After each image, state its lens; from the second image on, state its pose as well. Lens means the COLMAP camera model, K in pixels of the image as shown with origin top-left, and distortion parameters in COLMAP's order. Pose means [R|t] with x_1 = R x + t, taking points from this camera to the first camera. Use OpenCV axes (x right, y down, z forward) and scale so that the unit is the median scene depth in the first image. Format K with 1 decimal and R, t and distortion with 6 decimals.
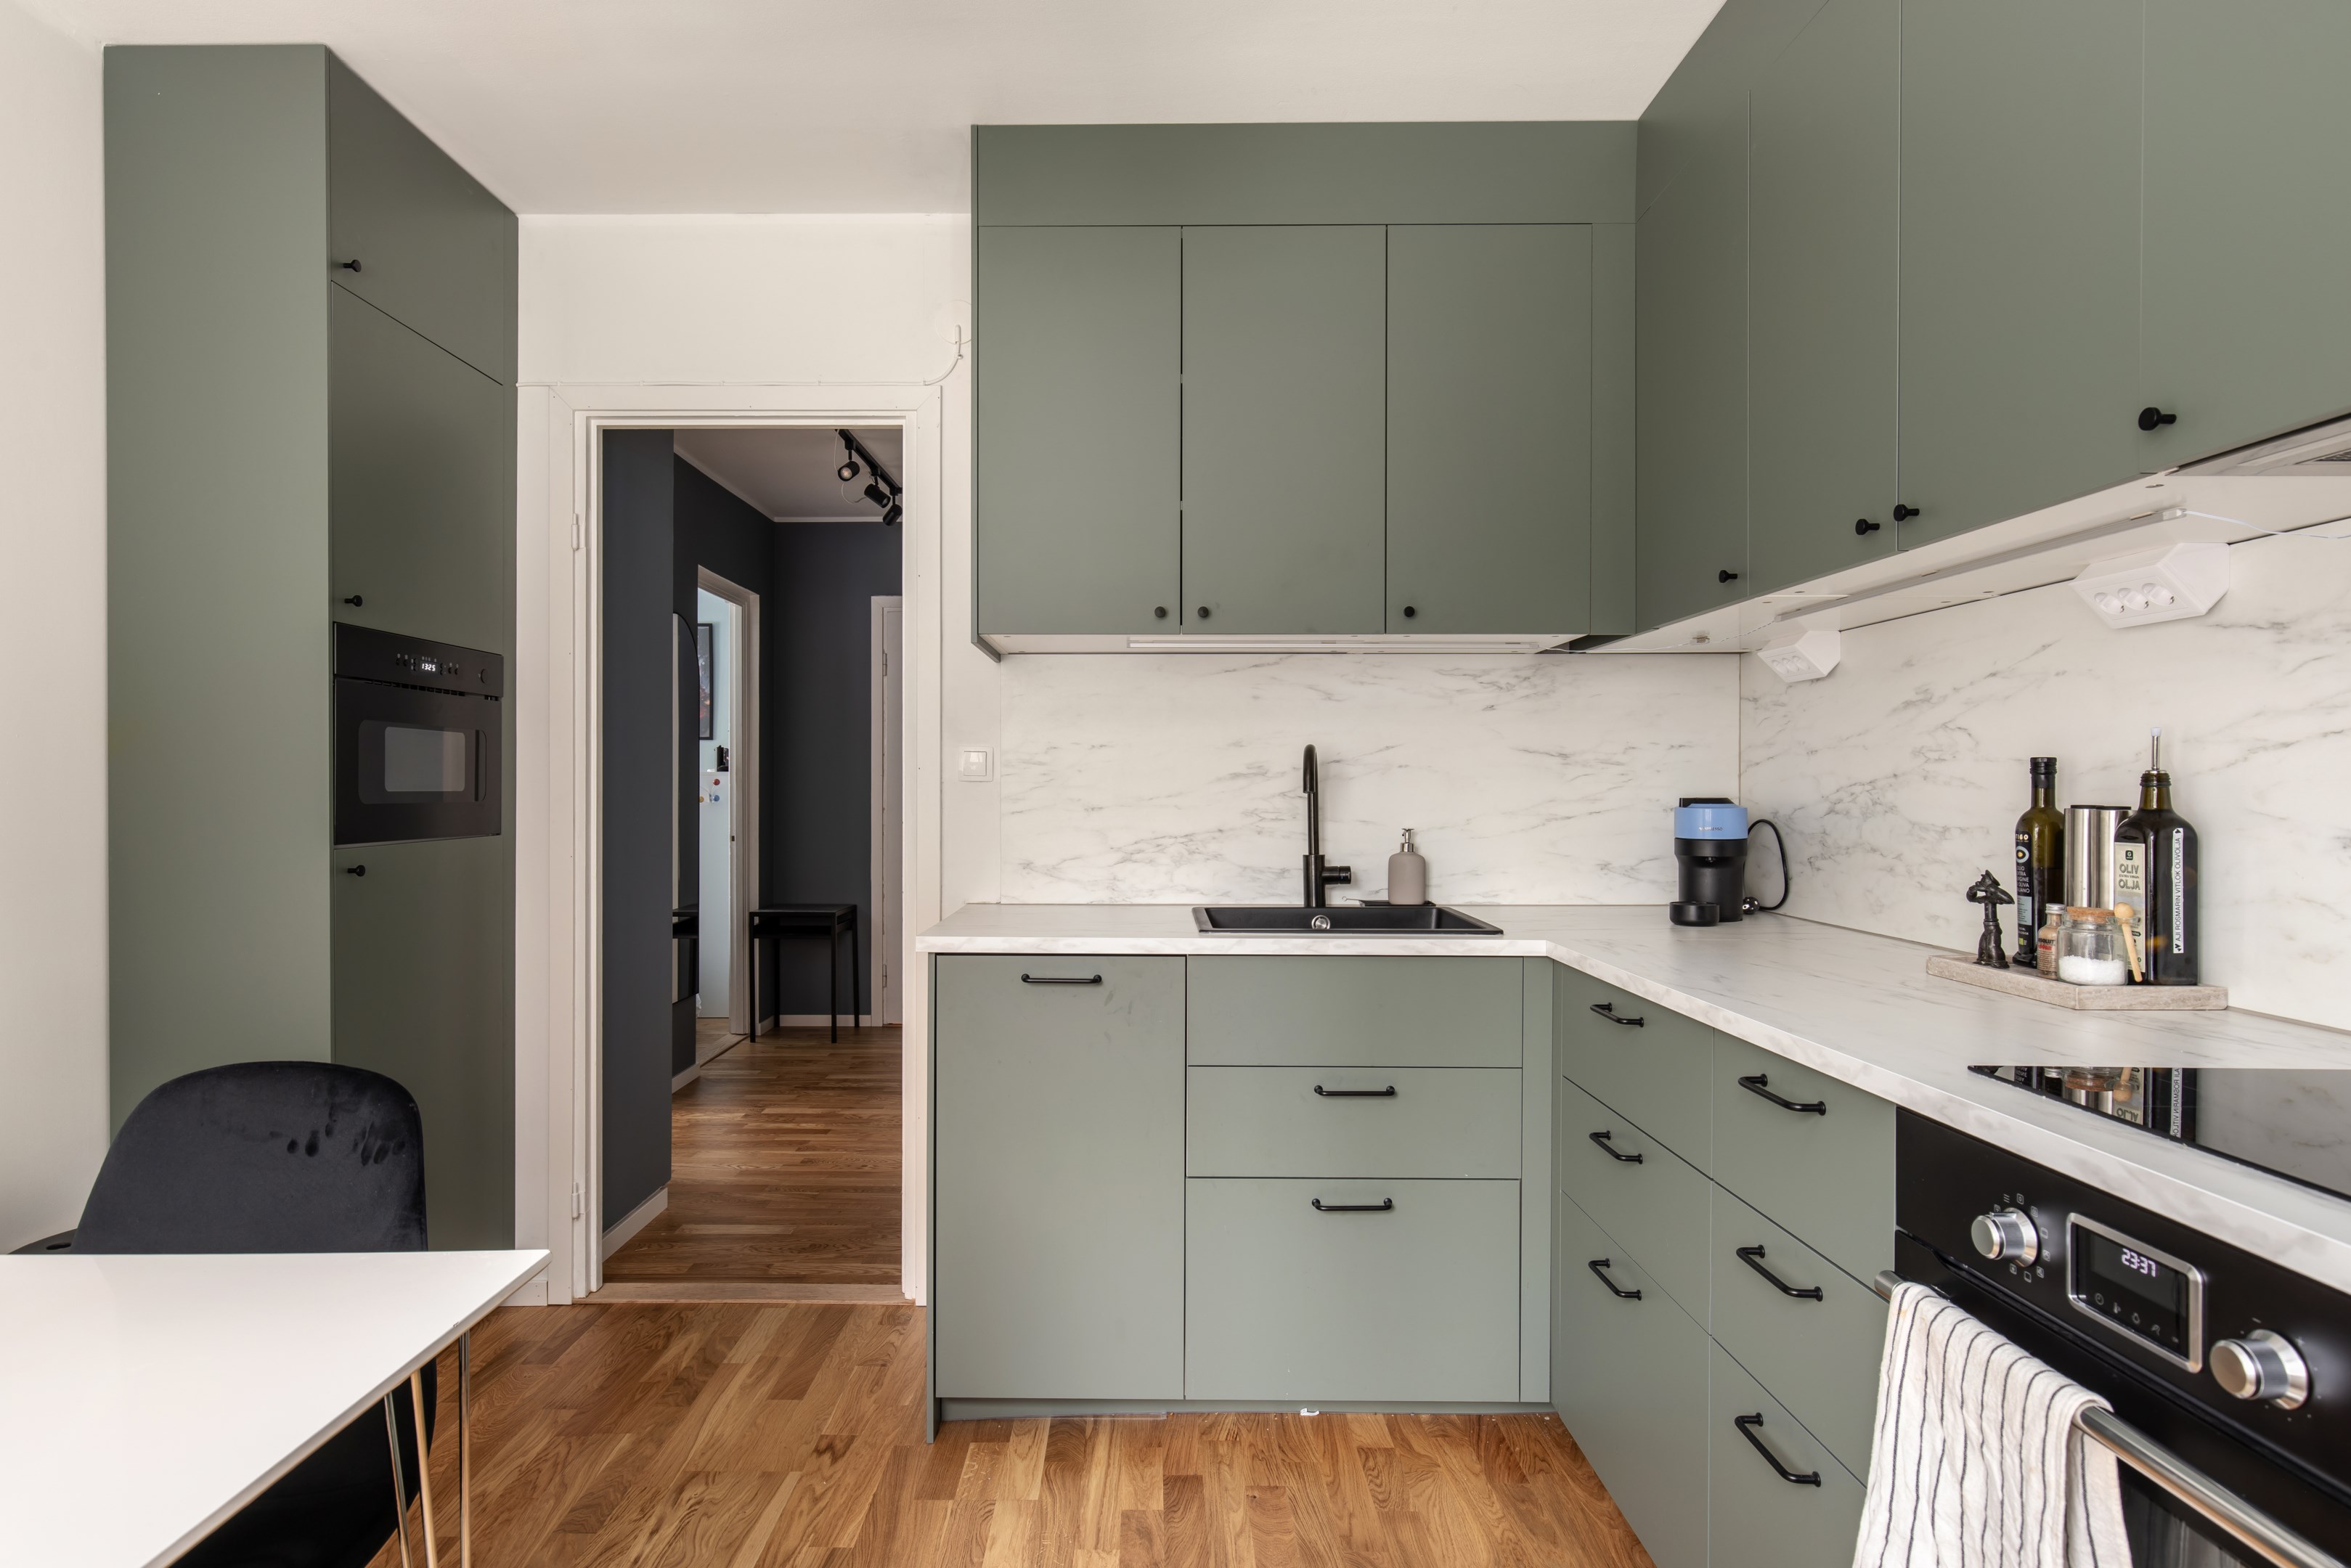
lens RADIAL K [[1275.5, 0, 1143.3], [0, 1275.5, 795.7], [0, 0, 1]] dist [-0.000269, 0.001959]
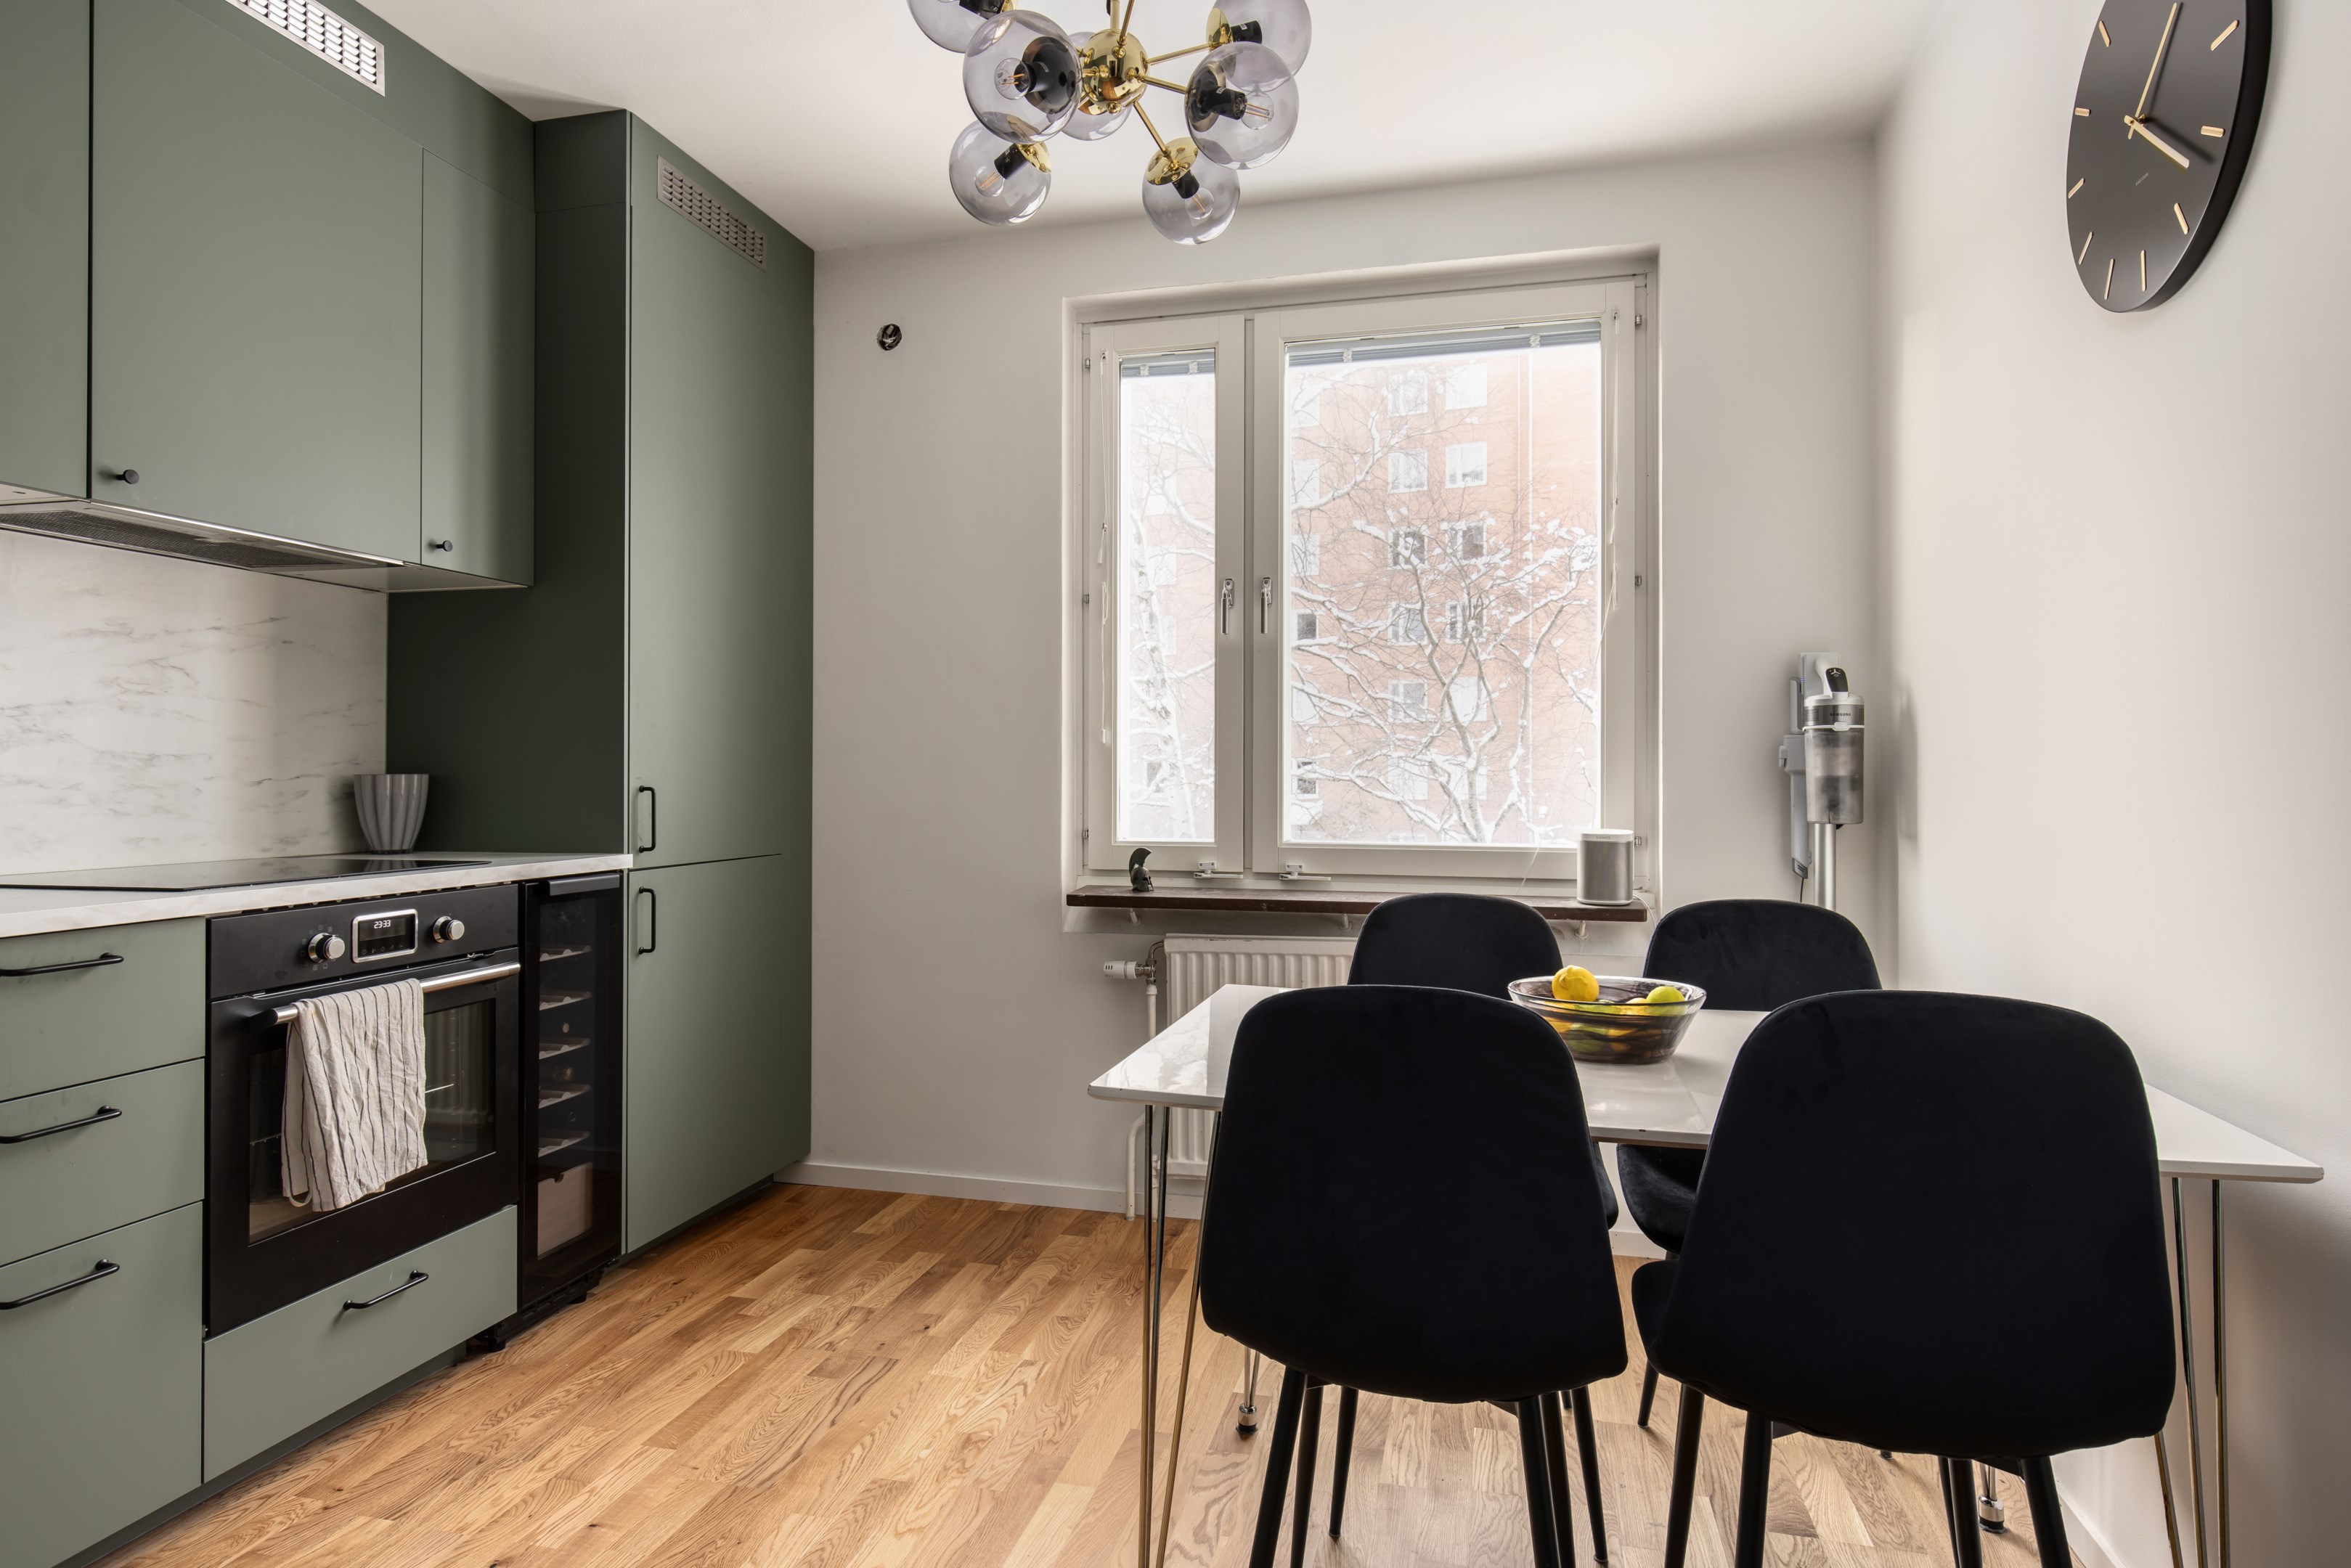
lens RADIAL K [[1298.2, 0, 1175.5], [0, 1298.2, 784.0], [0, 0, 1]] dist [0.001088, 0.000414]
pose [[-0.970541, -0.006592, 0.240848, -0.423235], [-0.003067, 0.999883, 0.015008, 0.030725], [-0.240919, 0.013827, -0.970447, 1.084689]]
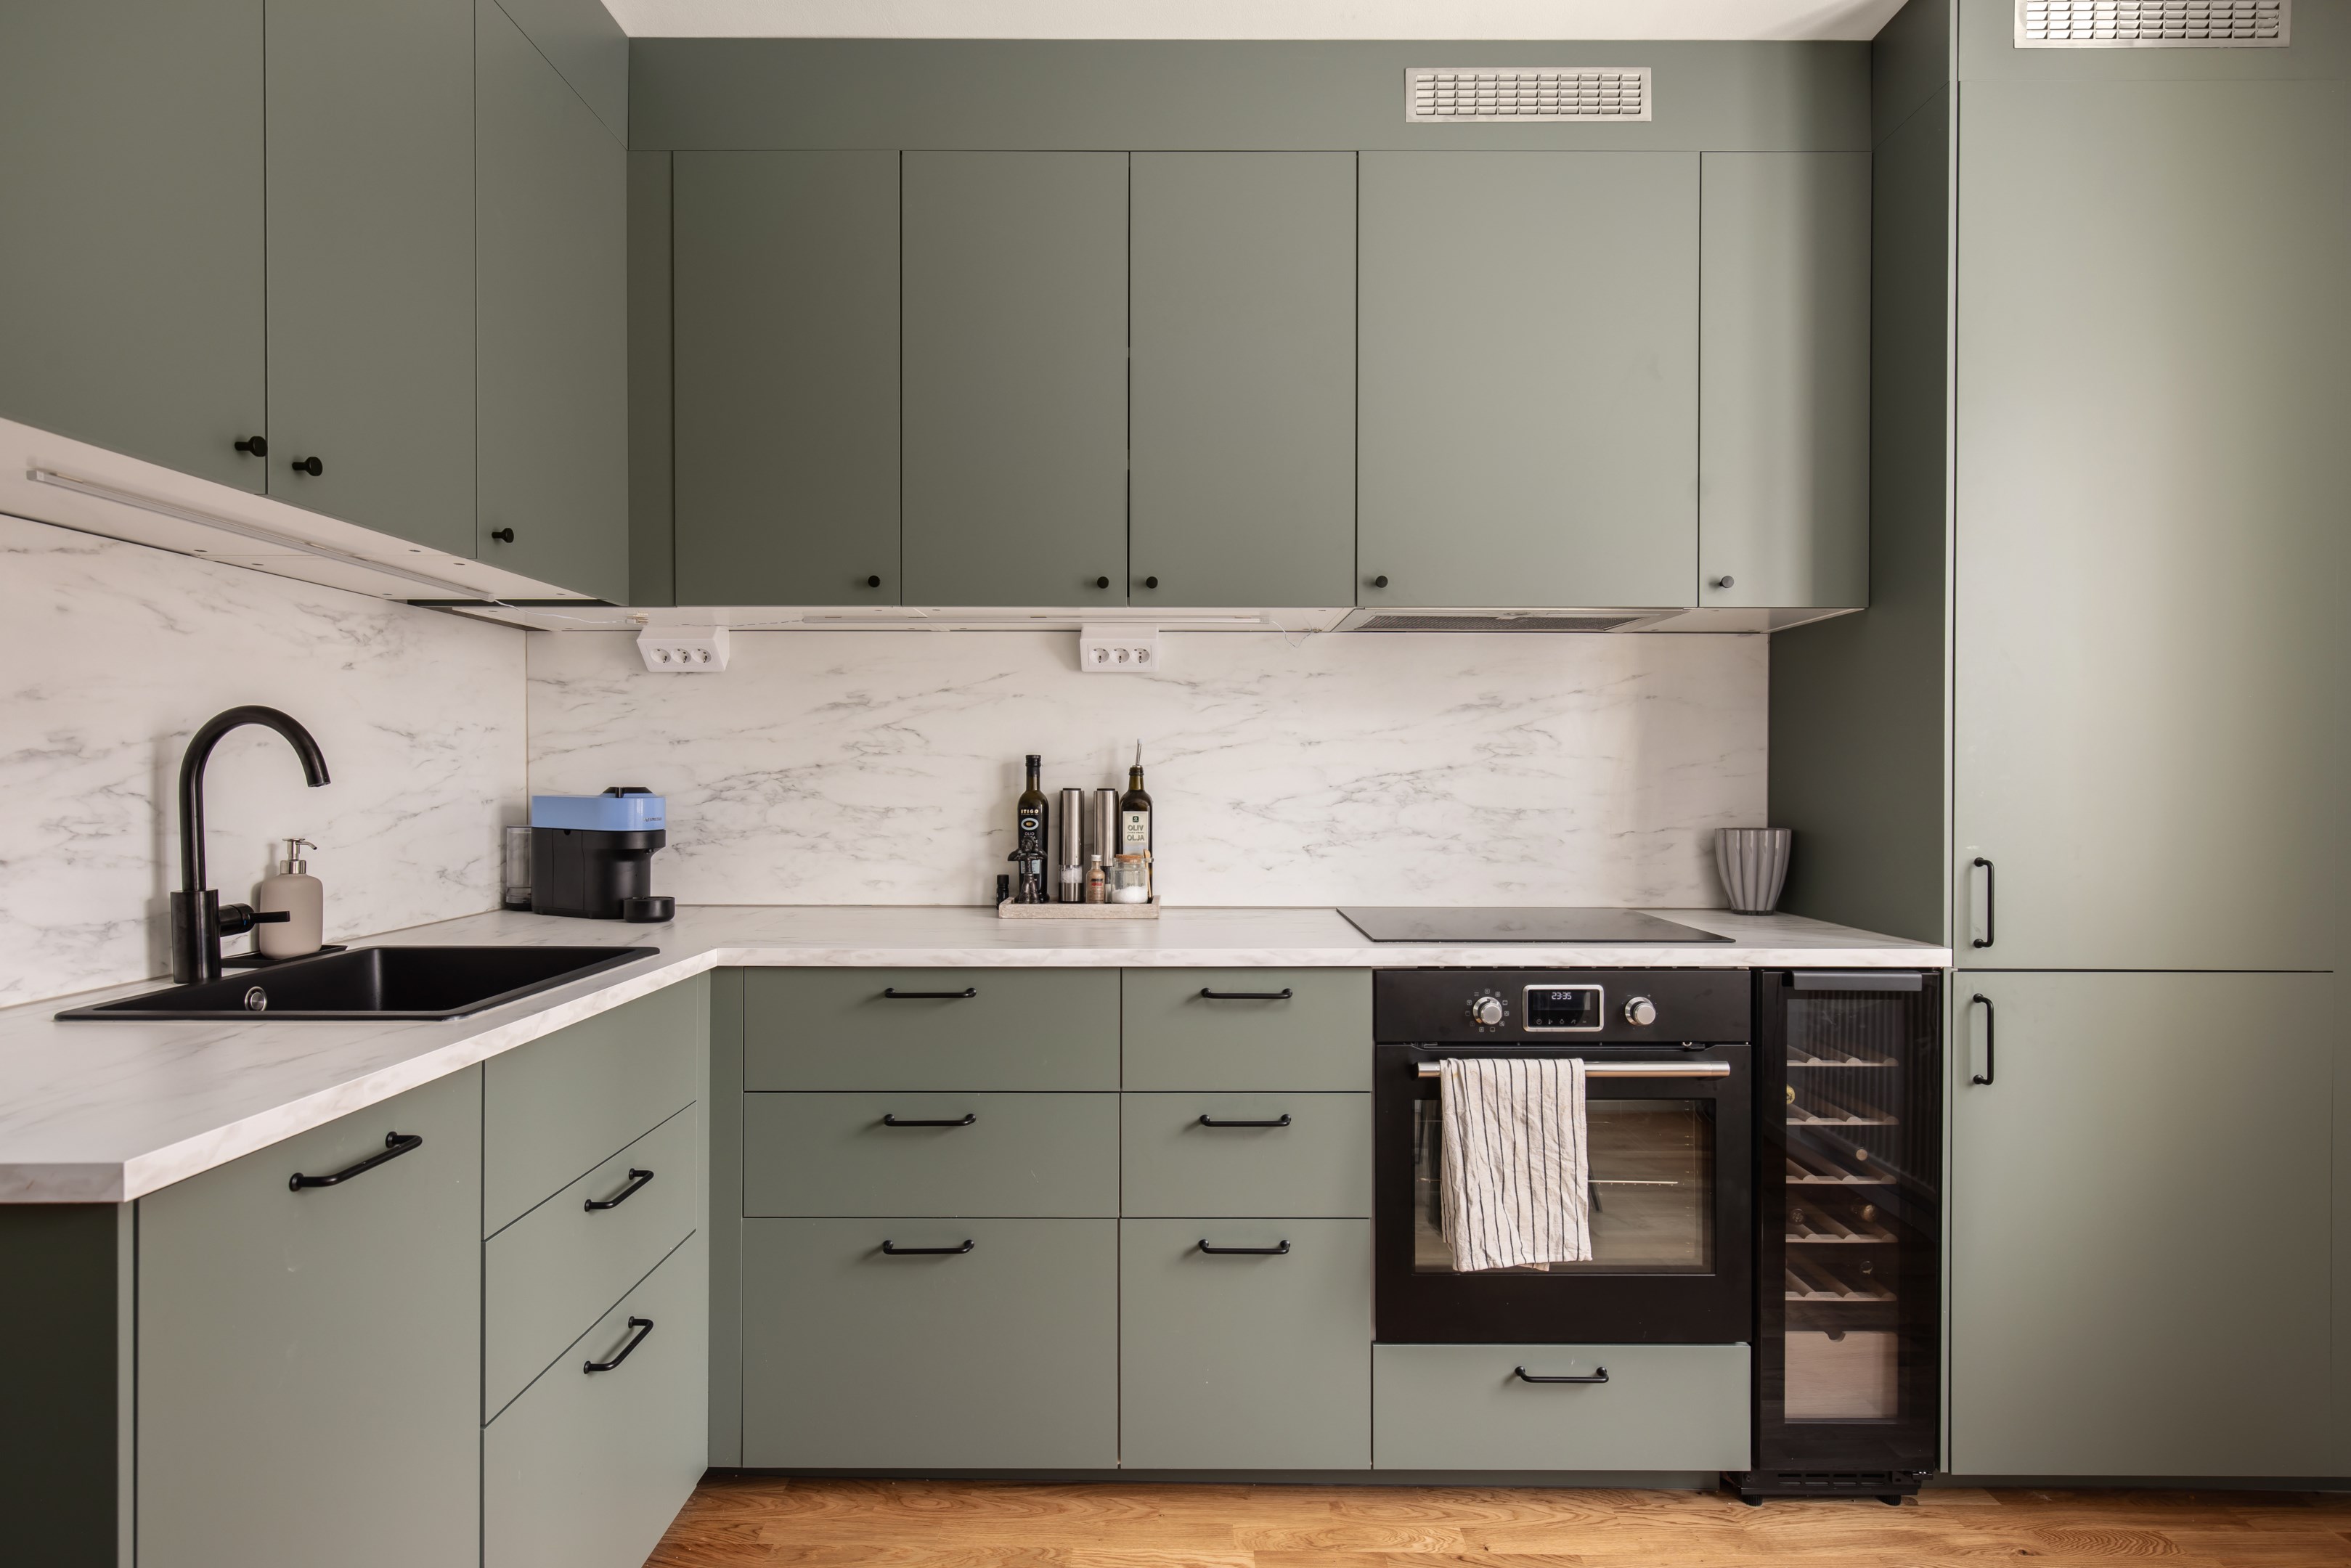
lens RADIAL K [[1275.5, 0, 1143.3], [0, 1275.5, 795.7], [0, 0, 1]] dist [-0.000269, 0.001959]
pose [[0.004855, -0.017469, 0.999836, -0.524325], [0.005969, 0.999830, 0.017440, -0.006461], [-0.999970, 0.005883, 0.004959, 0.640670]]
